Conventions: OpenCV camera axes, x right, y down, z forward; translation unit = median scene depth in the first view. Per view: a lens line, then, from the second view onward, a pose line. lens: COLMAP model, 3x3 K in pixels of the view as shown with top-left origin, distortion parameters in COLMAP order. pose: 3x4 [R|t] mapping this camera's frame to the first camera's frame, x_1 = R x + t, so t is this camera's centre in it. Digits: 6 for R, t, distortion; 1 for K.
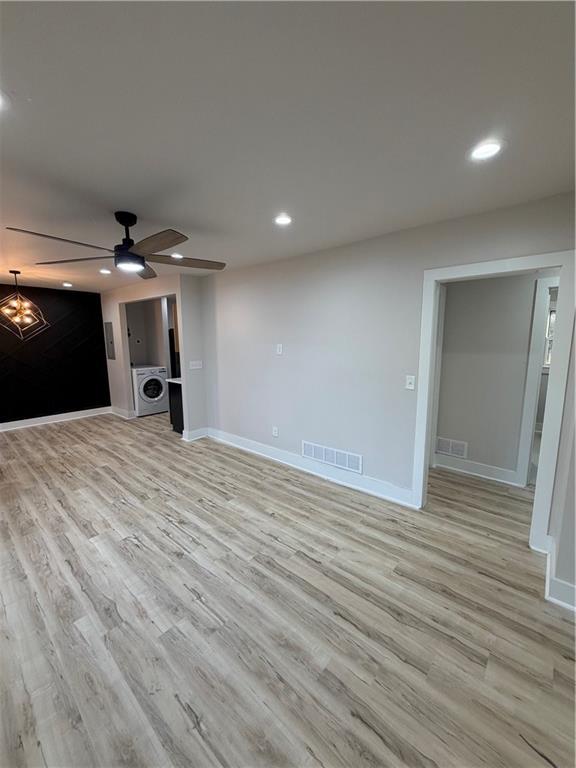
lens RADIAL K [[306.0, 0, 286.7], [0, 306.0, 384.1], [0, 0, 1]] dist [0.004470, -0.000376]
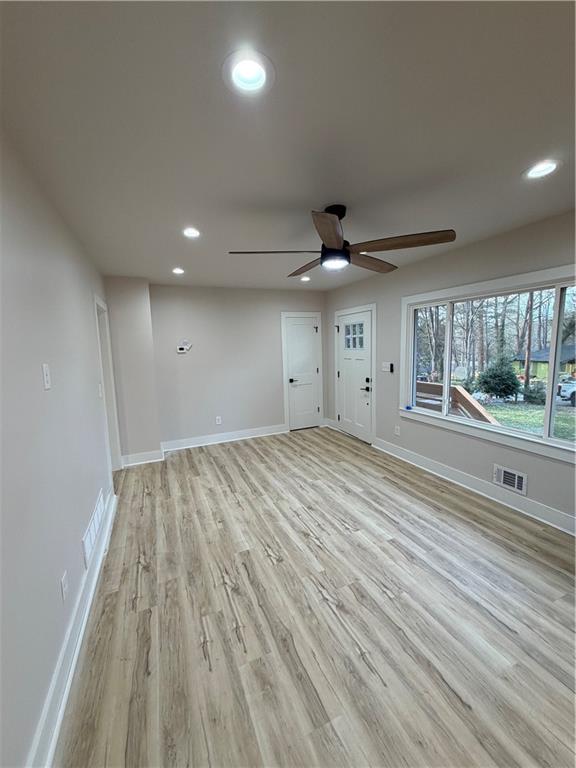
lens RADIAL K [[306.0, 0, 285.7], [0, 306.0, 384.7], [0, 0, 1]] dist [0.004470, -0.000376]
pose [[-0.901483, -0.020066, 0.432349, -0.740298], [0.101168, 0.961483, 0.255568, -0.265224], [-0.420825, 0.274130, -0.864731, 1.853609]]
